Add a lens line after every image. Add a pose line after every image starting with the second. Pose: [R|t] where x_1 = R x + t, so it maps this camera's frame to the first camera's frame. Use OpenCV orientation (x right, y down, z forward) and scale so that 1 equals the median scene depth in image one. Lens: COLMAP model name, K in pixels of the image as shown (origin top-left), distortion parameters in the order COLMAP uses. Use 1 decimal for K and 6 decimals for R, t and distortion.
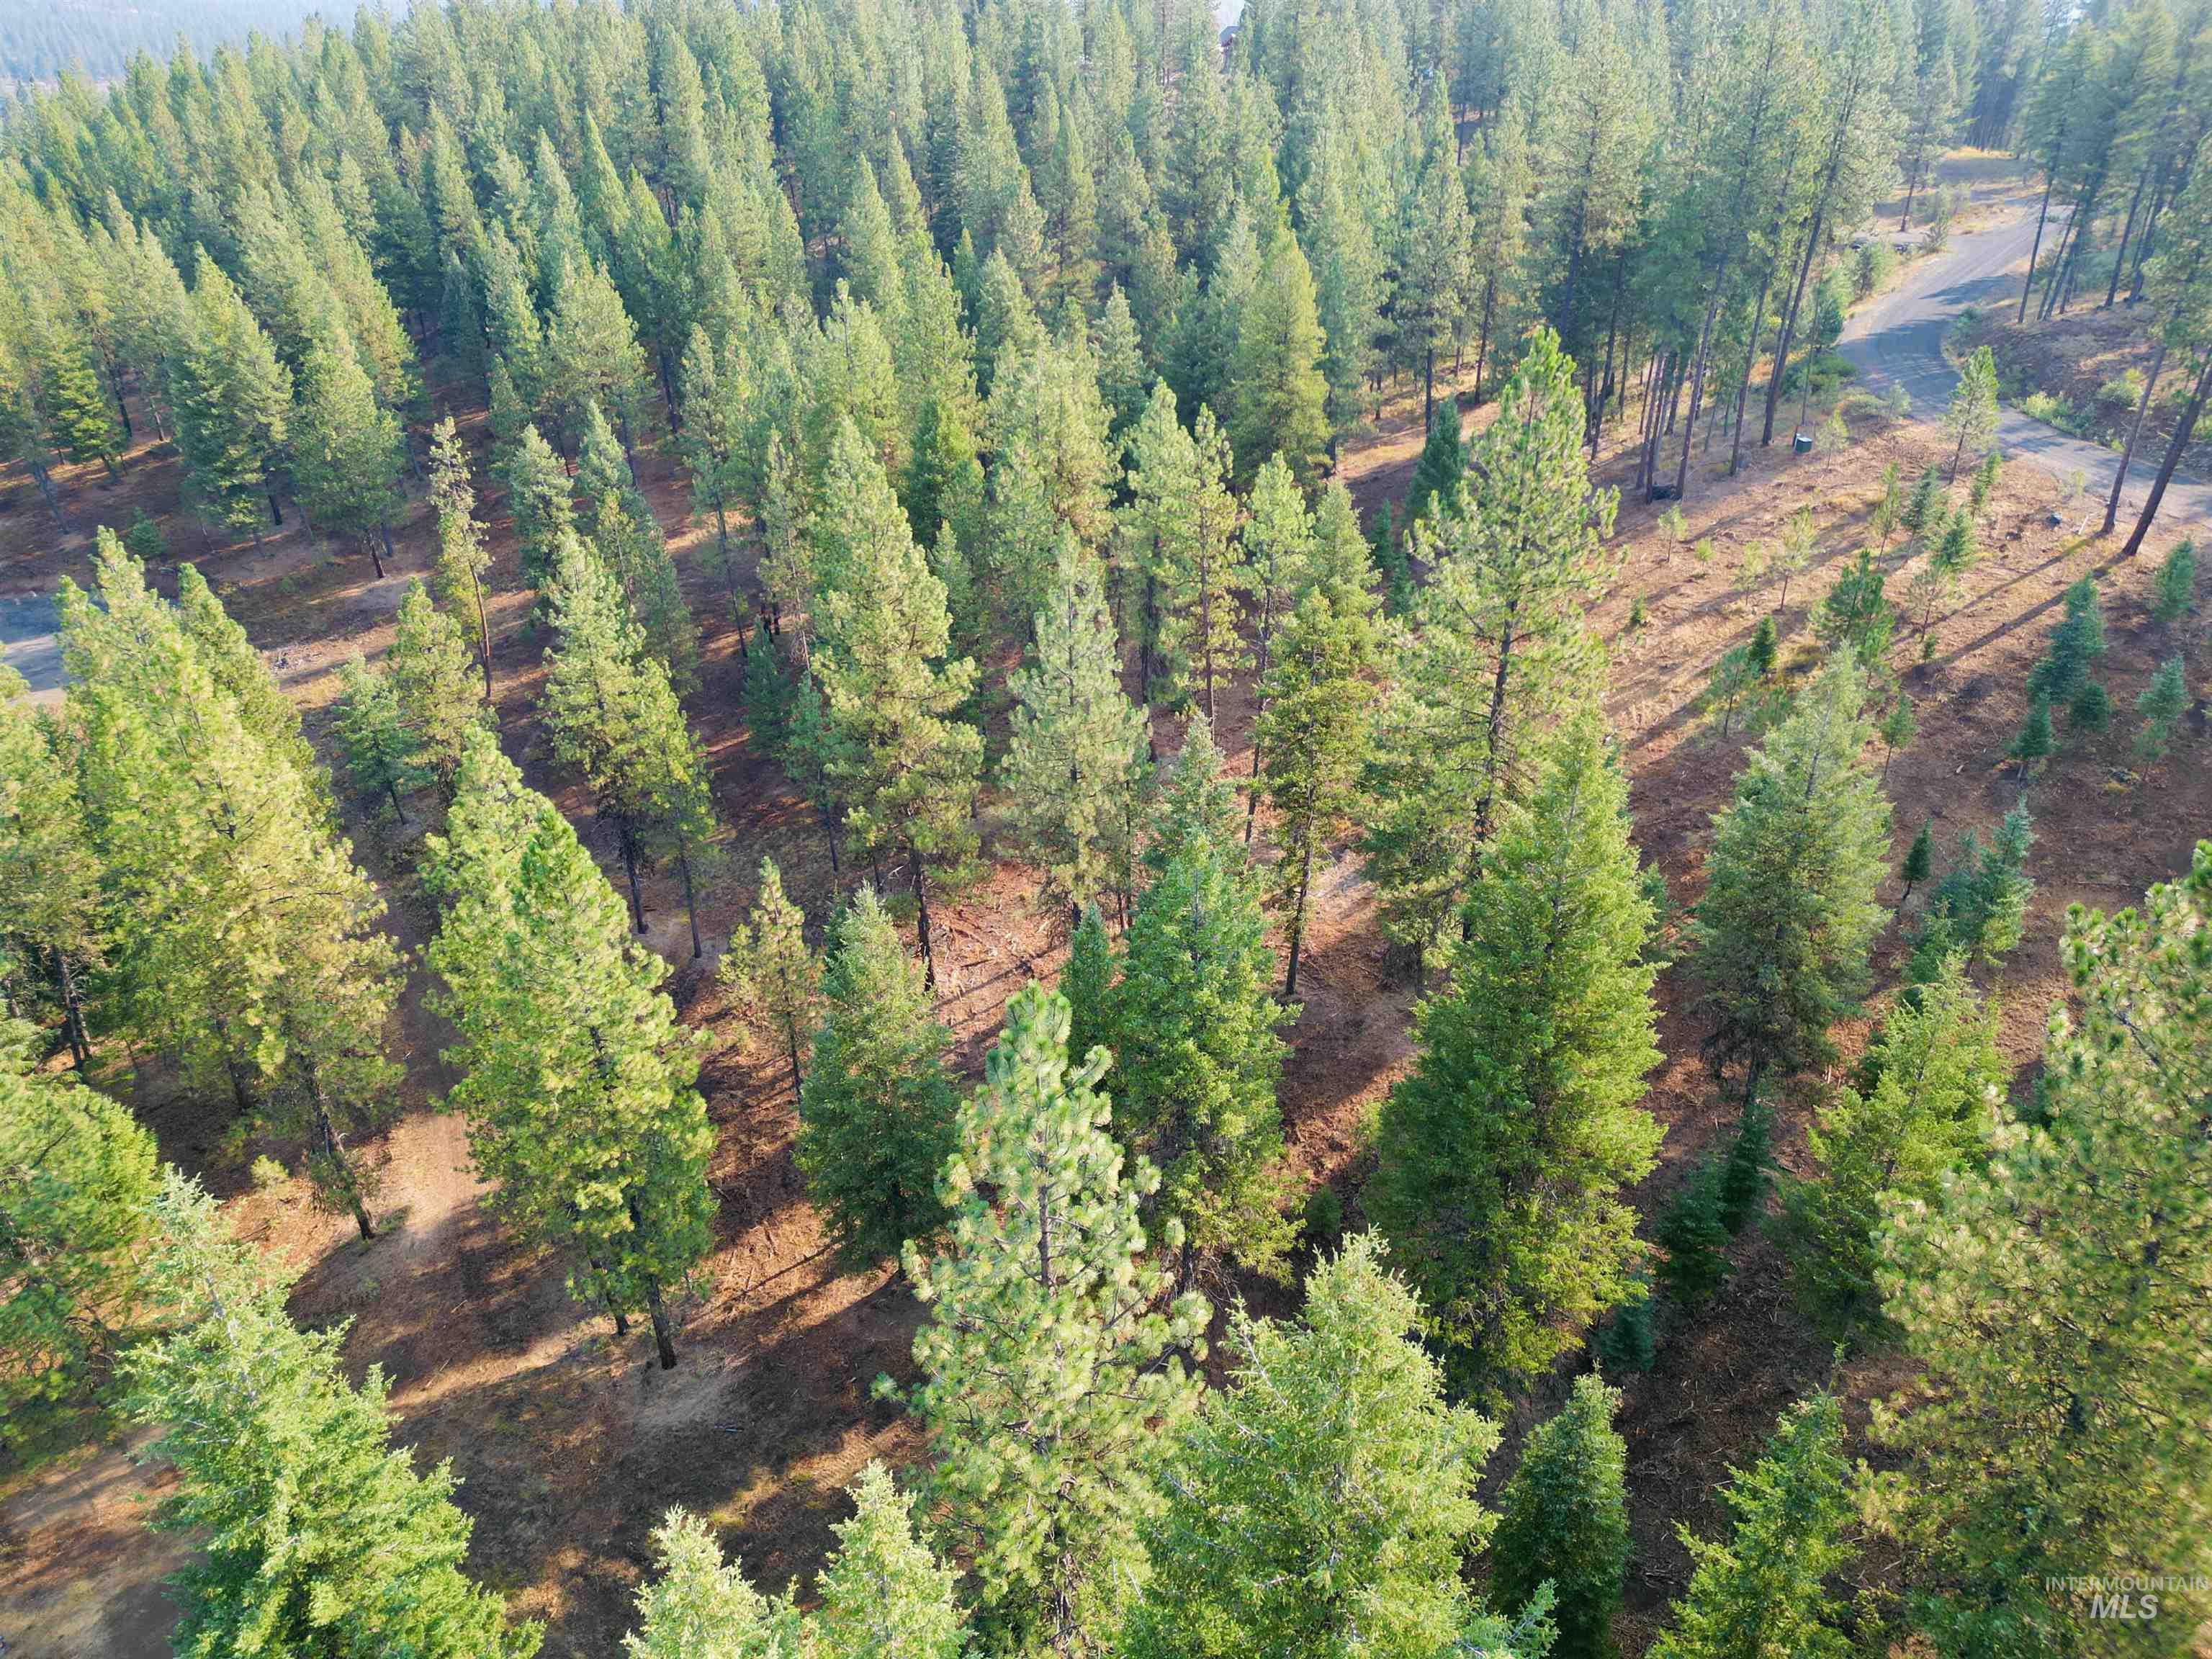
lens RADIAL K [[1535.0, 0, 1099.7], [0, 1535.0, 827.5], [0, 0, 1]] dist [0.067315, -0.060834]
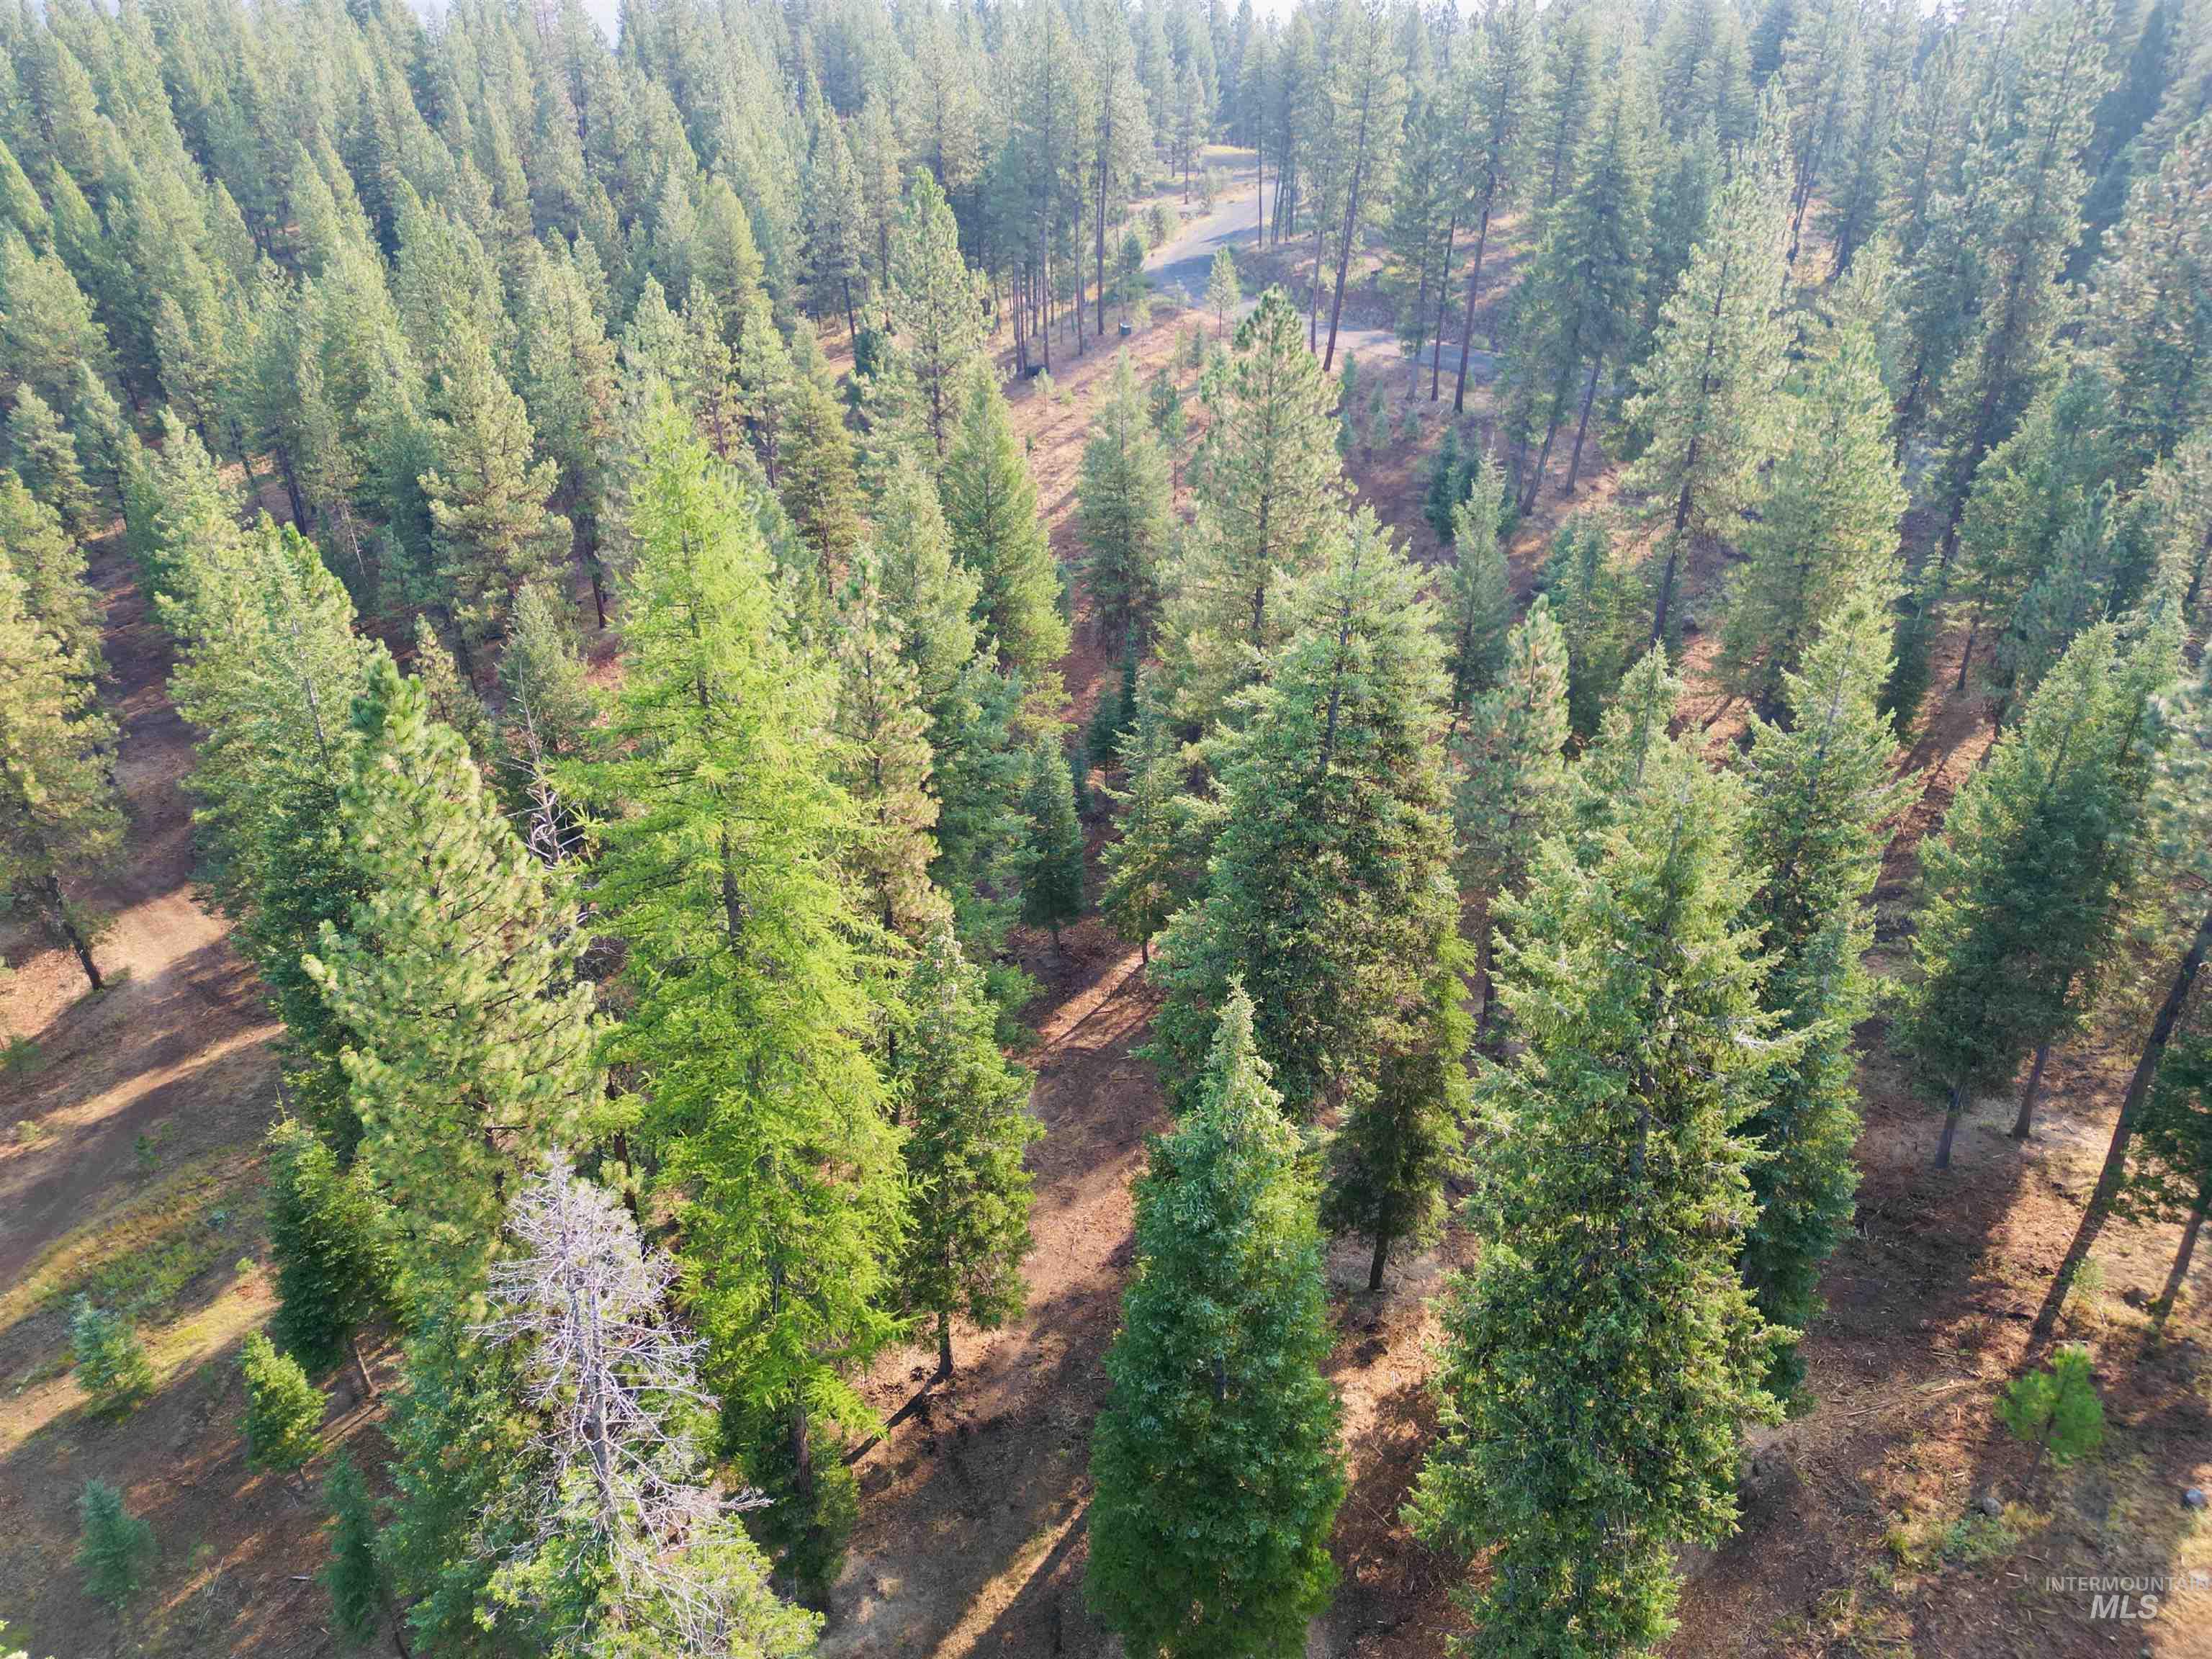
lens RADIAL K [[1518.7, 0, 1103.0], [0, 1518.7, 838.0], [0, 0, 1]] dist [0.054148, -0.044270]
pose [[0.930869, -0.163982, 0.326486, -0.075207], [0.168881, 0.985544, 0.013492, 0.162562], [-0.323979, 0.042578, 0.945106, -0.234311]]
